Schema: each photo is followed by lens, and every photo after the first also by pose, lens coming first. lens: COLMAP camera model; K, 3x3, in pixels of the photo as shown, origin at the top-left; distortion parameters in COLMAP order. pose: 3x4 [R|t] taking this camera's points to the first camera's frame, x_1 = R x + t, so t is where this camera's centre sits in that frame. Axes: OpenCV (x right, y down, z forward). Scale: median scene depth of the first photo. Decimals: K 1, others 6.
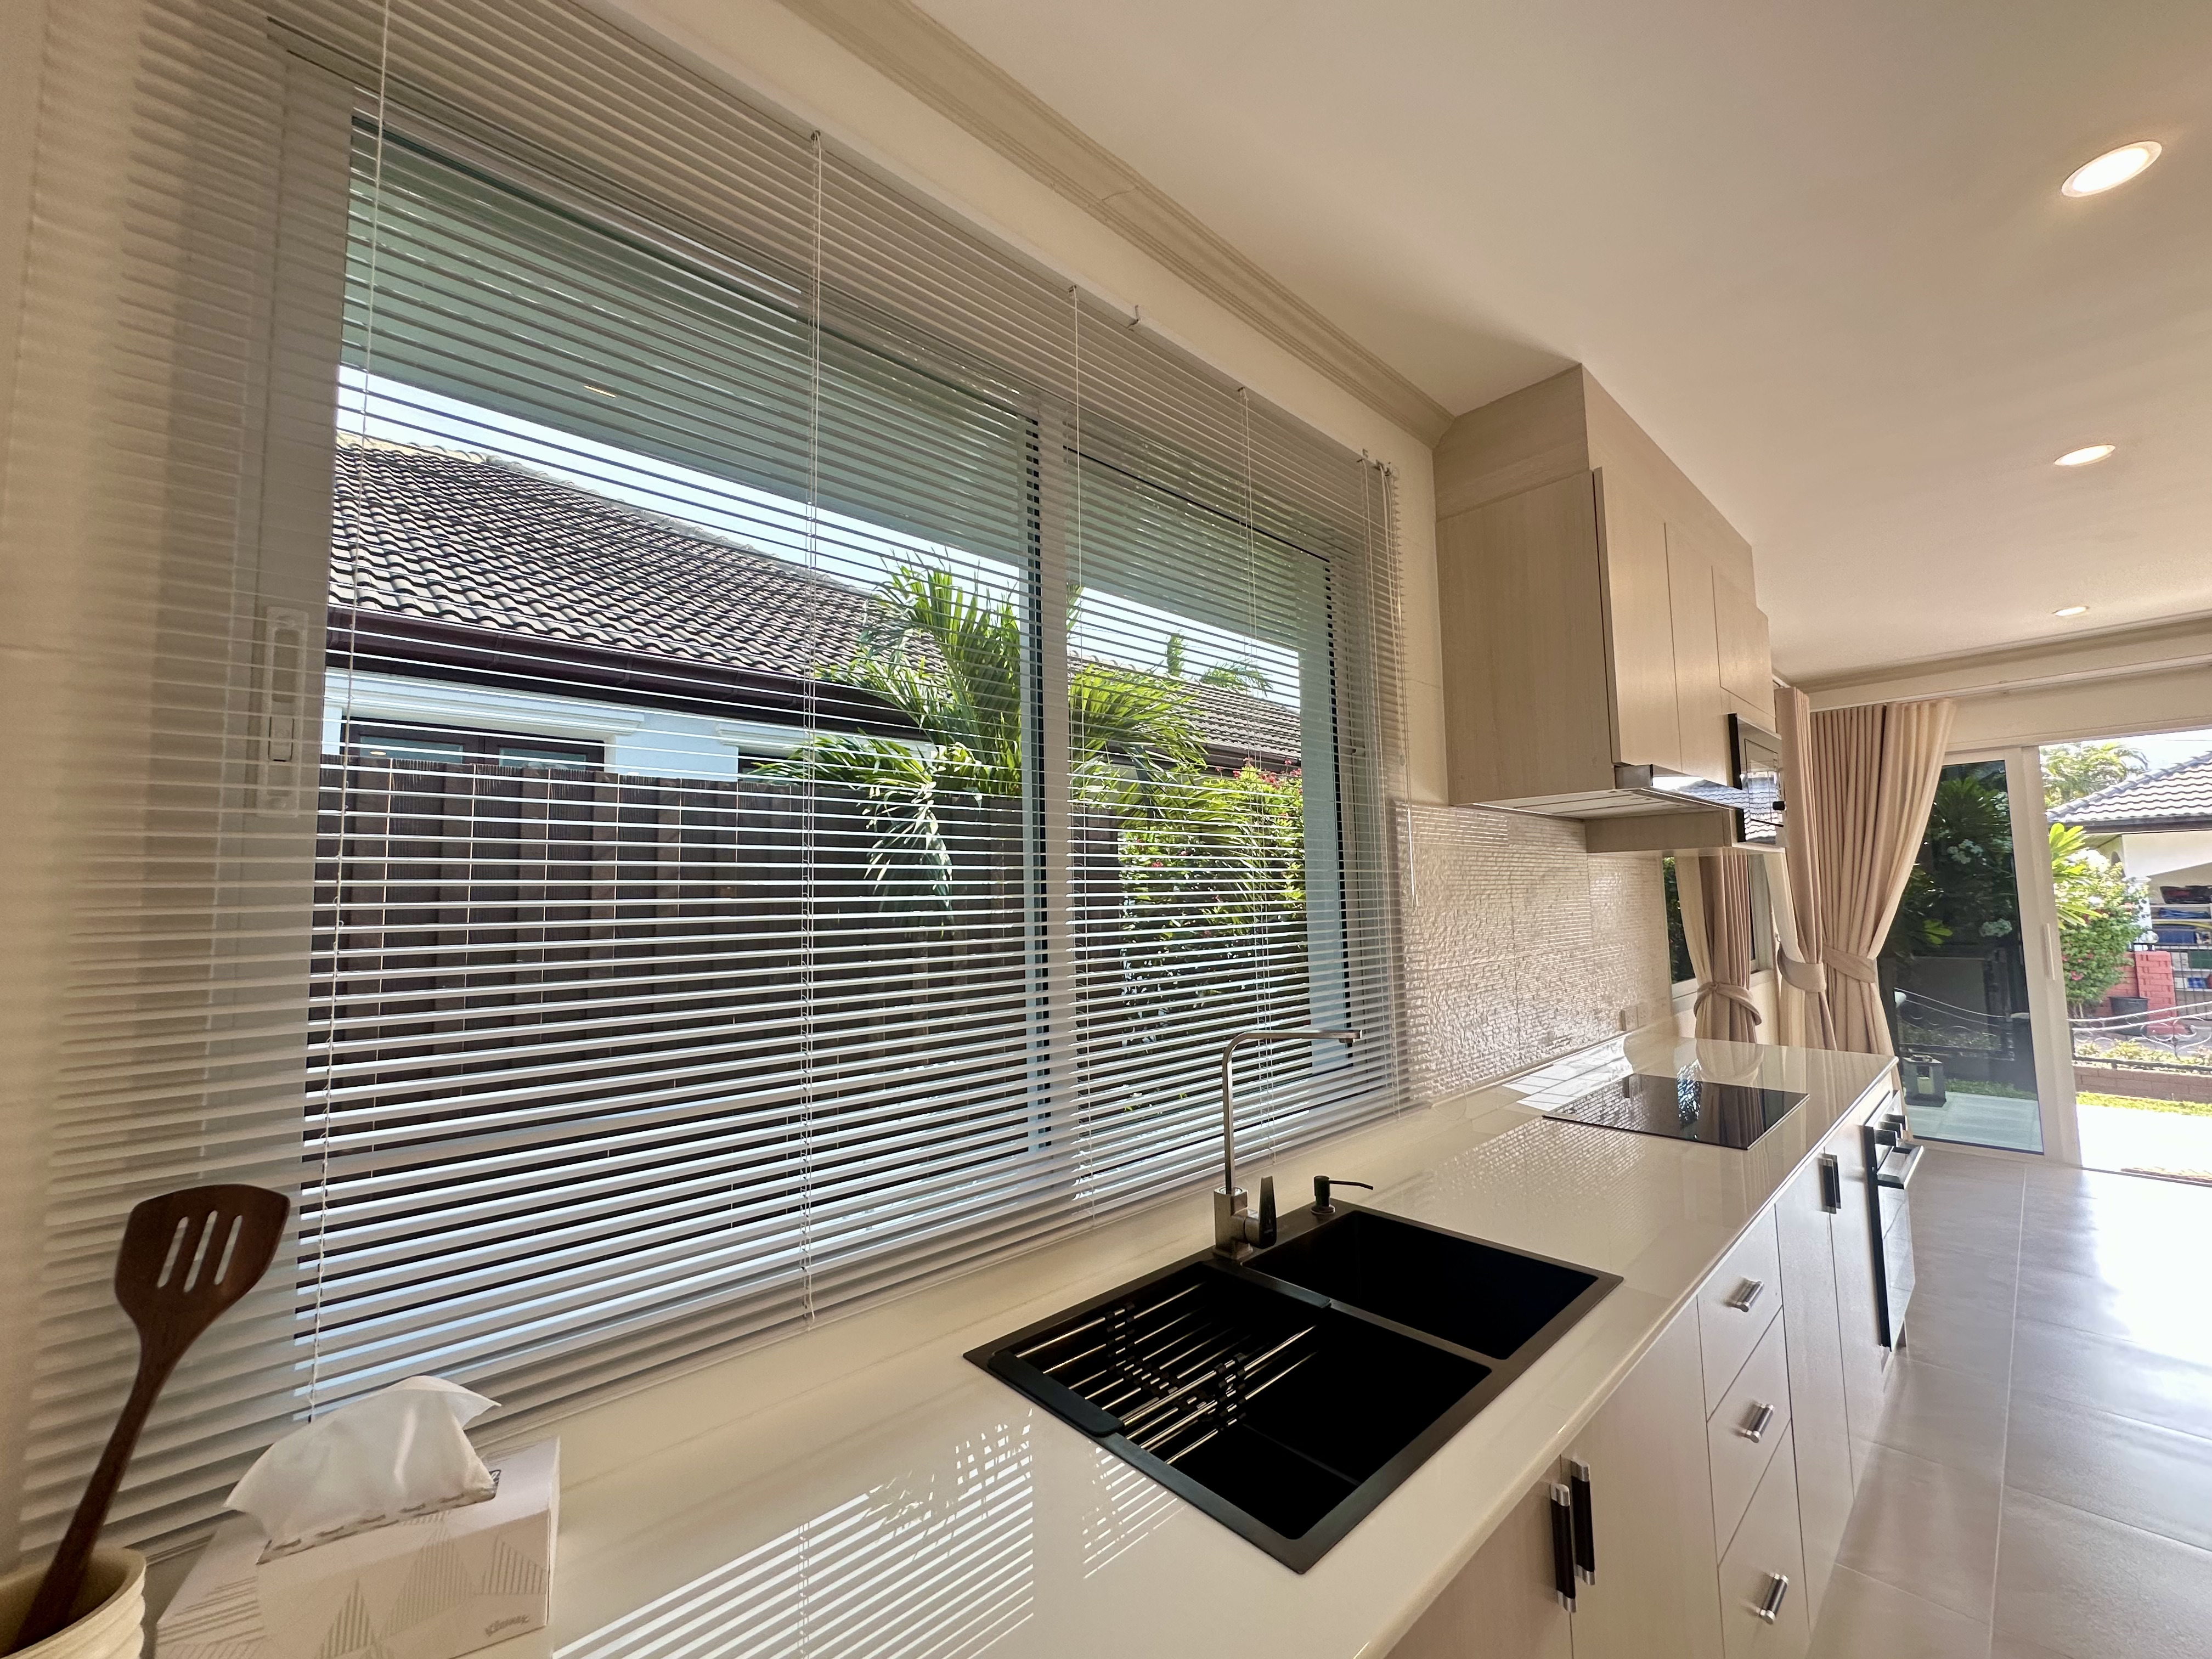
lens RADIAL K [[892.2, 0, 1106.0], [0, 892.2, 829.5], [0, 0, 1]] dist [0.000647, 0.000269]
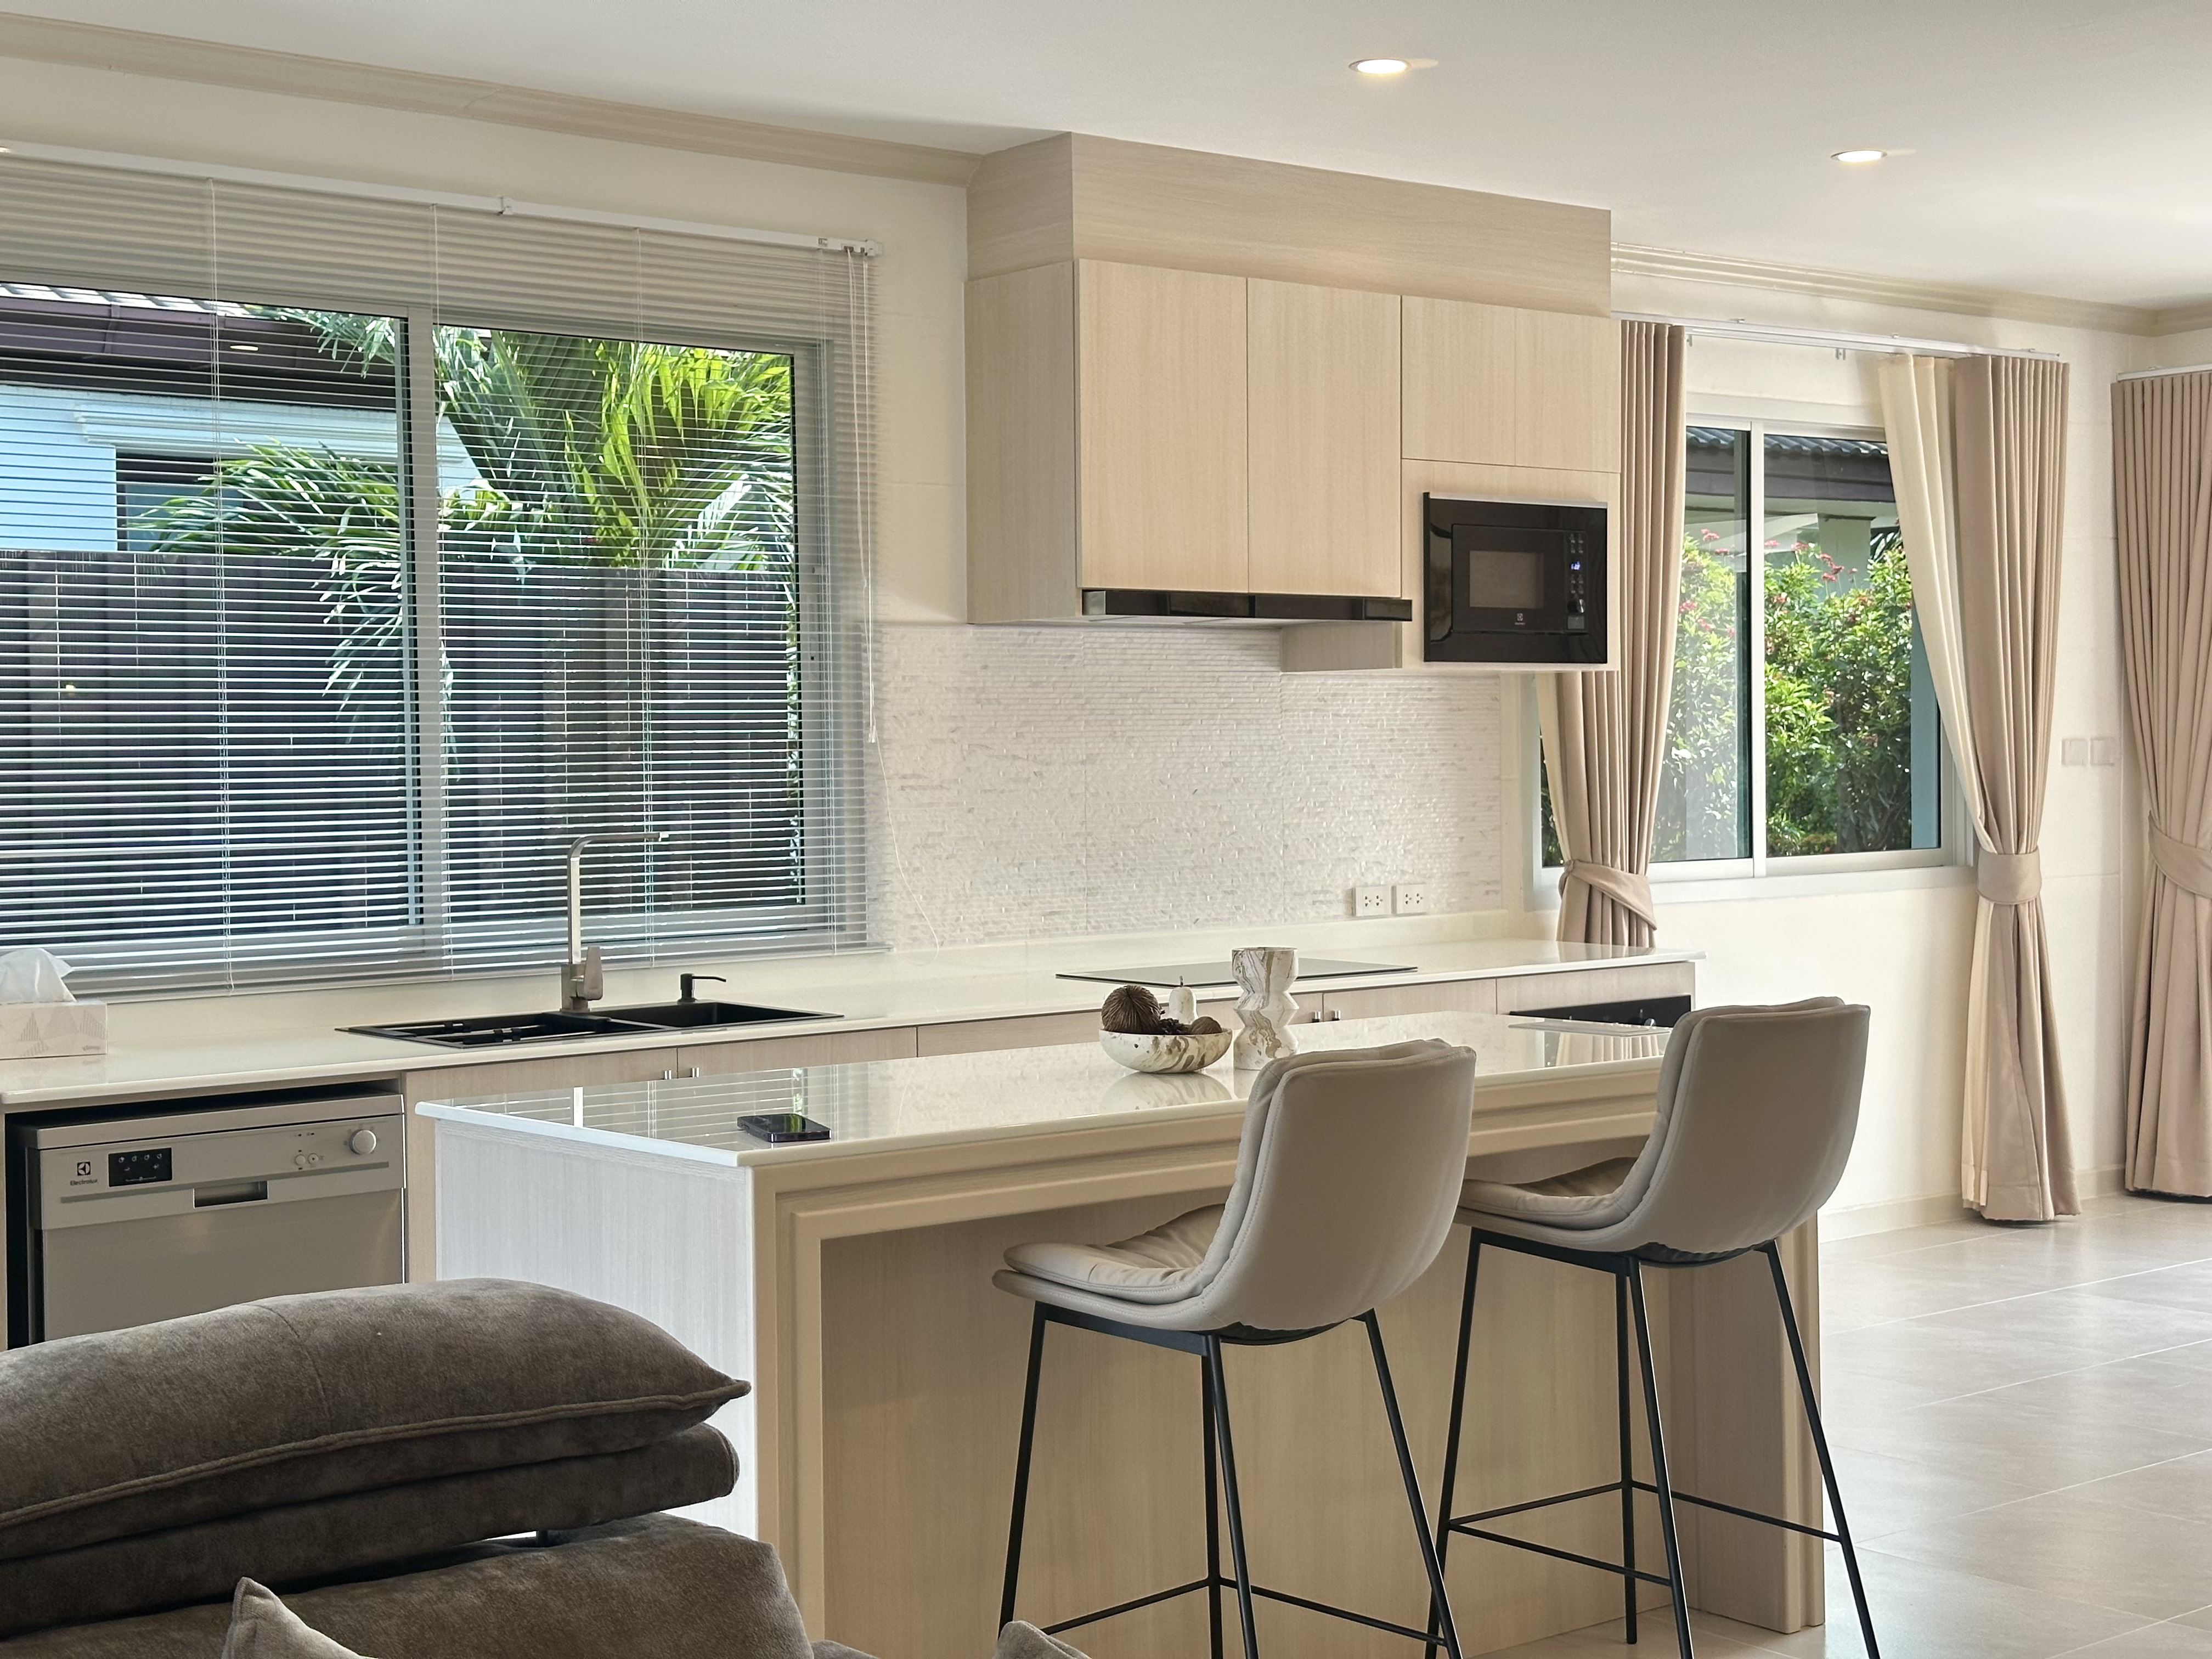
lens RADIAL K [[3081.8, 0, 1150.7], [0, 3081.8, 830.4], [0, 0, 1]] dist [0.220132, -0.435771]
pose [[0.998560, 0.006889, -0.053200, 0.712859], [-0.001188, 0.994316, 0.106465, -0.145885], [0.053631, -0.106248, 0.992892, -1.966570]]
